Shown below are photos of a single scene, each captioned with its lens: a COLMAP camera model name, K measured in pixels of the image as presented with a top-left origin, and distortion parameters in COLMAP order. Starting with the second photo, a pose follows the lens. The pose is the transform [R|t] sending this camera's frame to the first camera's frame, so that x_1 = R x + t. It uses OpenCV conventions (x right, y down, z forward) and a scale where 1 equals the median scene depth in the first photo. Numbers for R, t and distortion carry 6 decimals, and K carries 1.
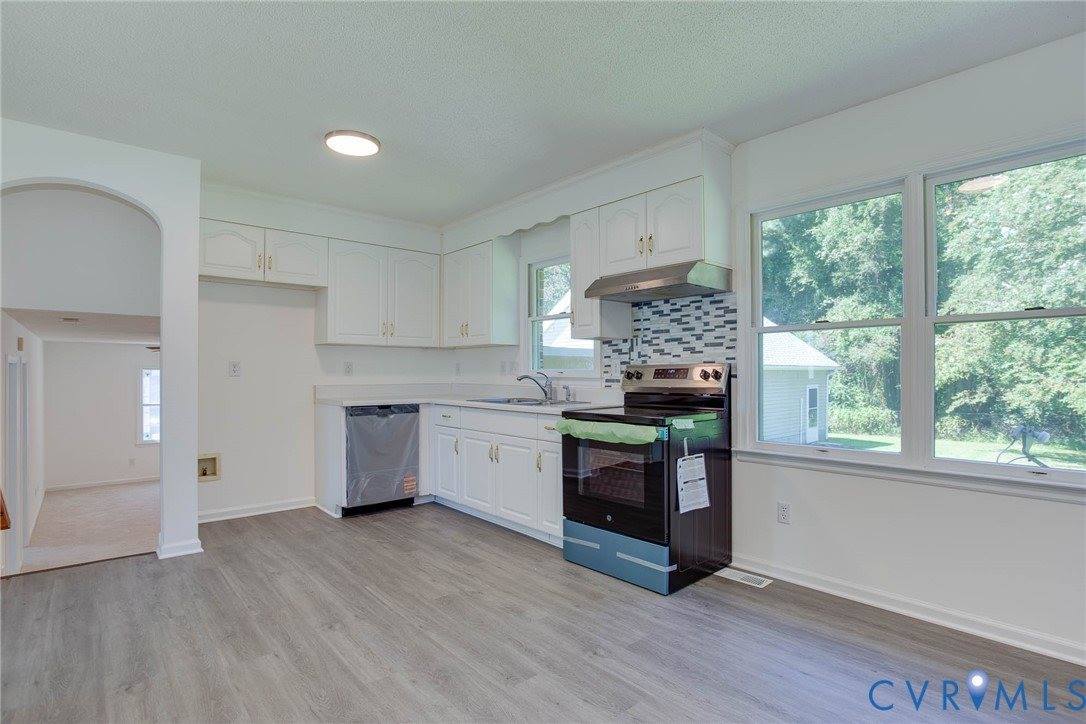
lens RADIAL K [[537.9, 0, 550.8], [0, 537.9, 365.6], [0, 0, 1]] dist [-0.044886, 0.004264]
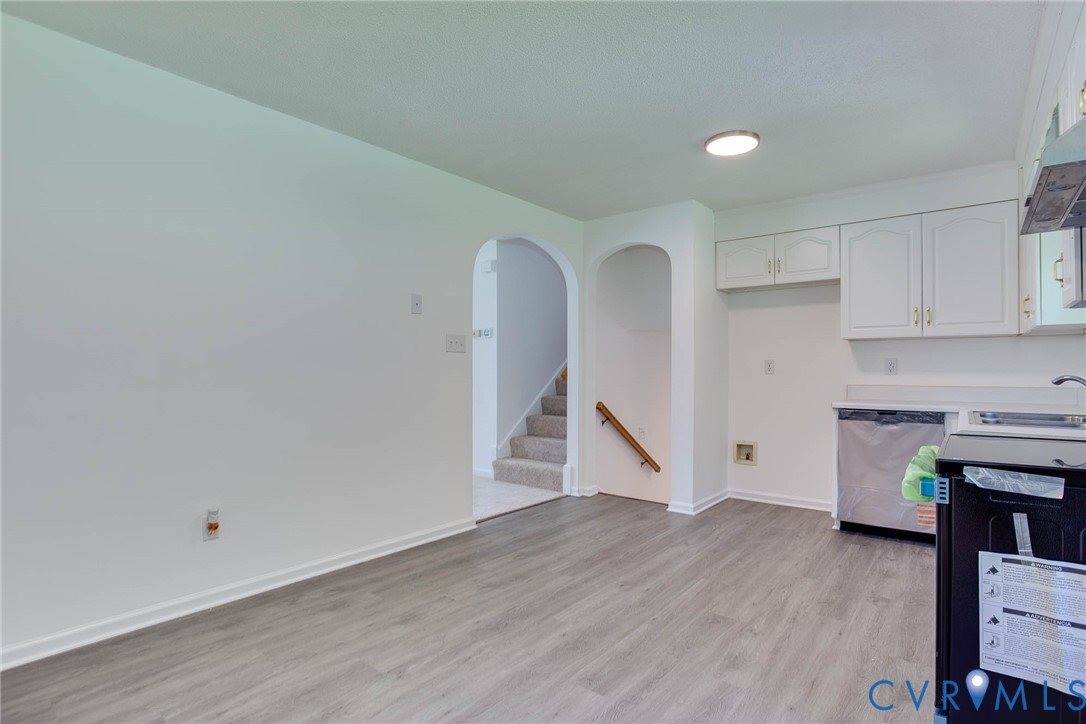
lens RADIAL K [[537.9, 0, 546.5], [0, 537.9, 363.9], [0, 0, 1]] dist [-0.044886, 0.004264]
pose [[0.160280, -0.012550, -0.986992, 0.515560], [0.012592, 0.999864, -0.010669, 0.005429], [0.986991, -0.010718, 0.160416, 0.443351]]
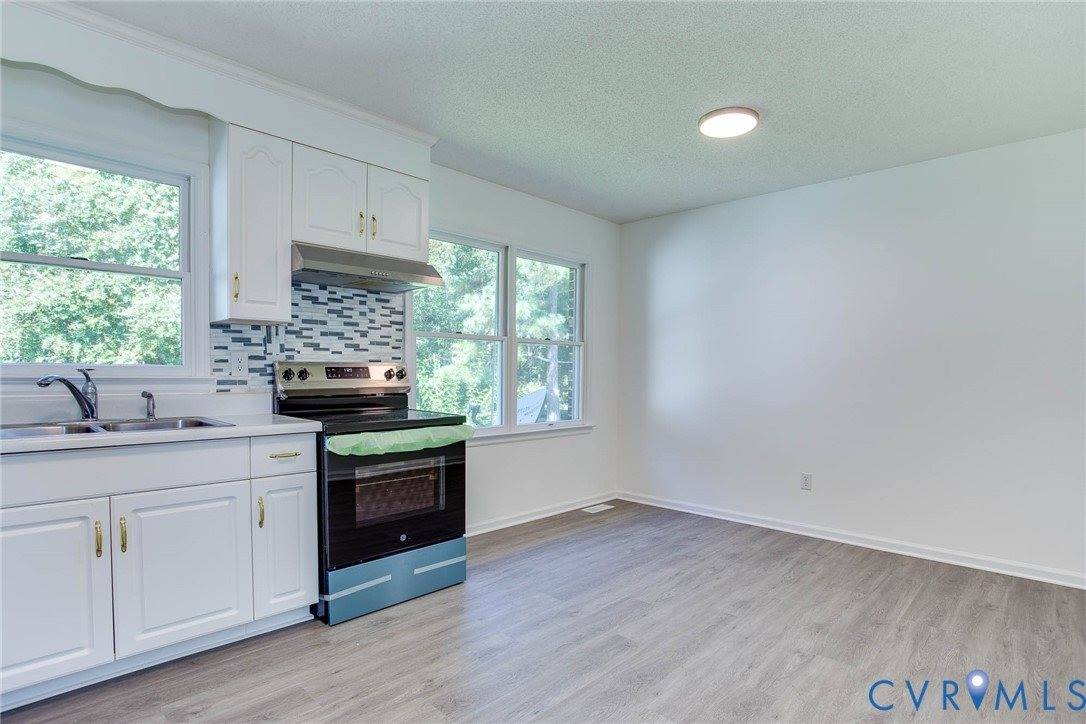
lens RADIAL K [[537.9, 0, 553.9], [0, 537.9, 388.1], [0, 0, 1]] dist [-0.044886, 0.004264]
pose [[-0.074922, -0.031862, 0.996680, -0.682472], [-0.023151, 0.999276, 0.030205, 0.005794], [-0.996921, -0.020811, -0.075606, 0.725065]]
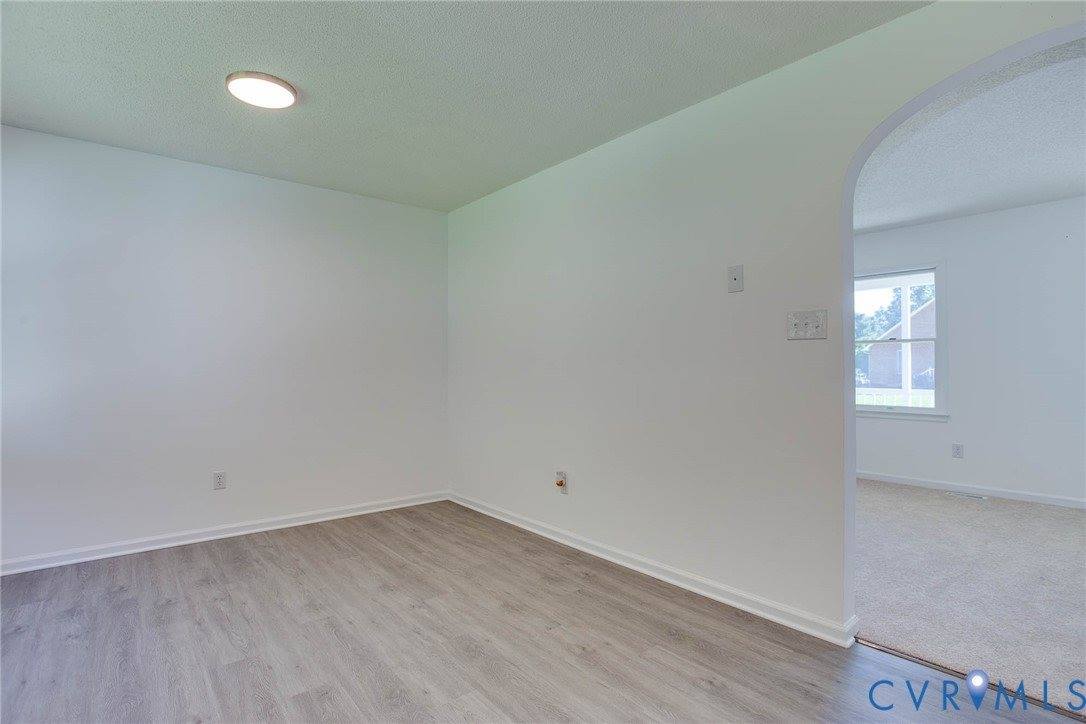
lens RADIAL K [[537.9, 0, 549.1], [0, 537.9, 363.0], [0, 0, 1]] dist [-0.044886, 0.004264]
pose [[-0.999550, -0.005735, 0.029429, -0.287705], [-0.006375, 0.999745, -0.021686, 0.014861], [-0.029298, -0.021863, -0.999332, 1.111808]]
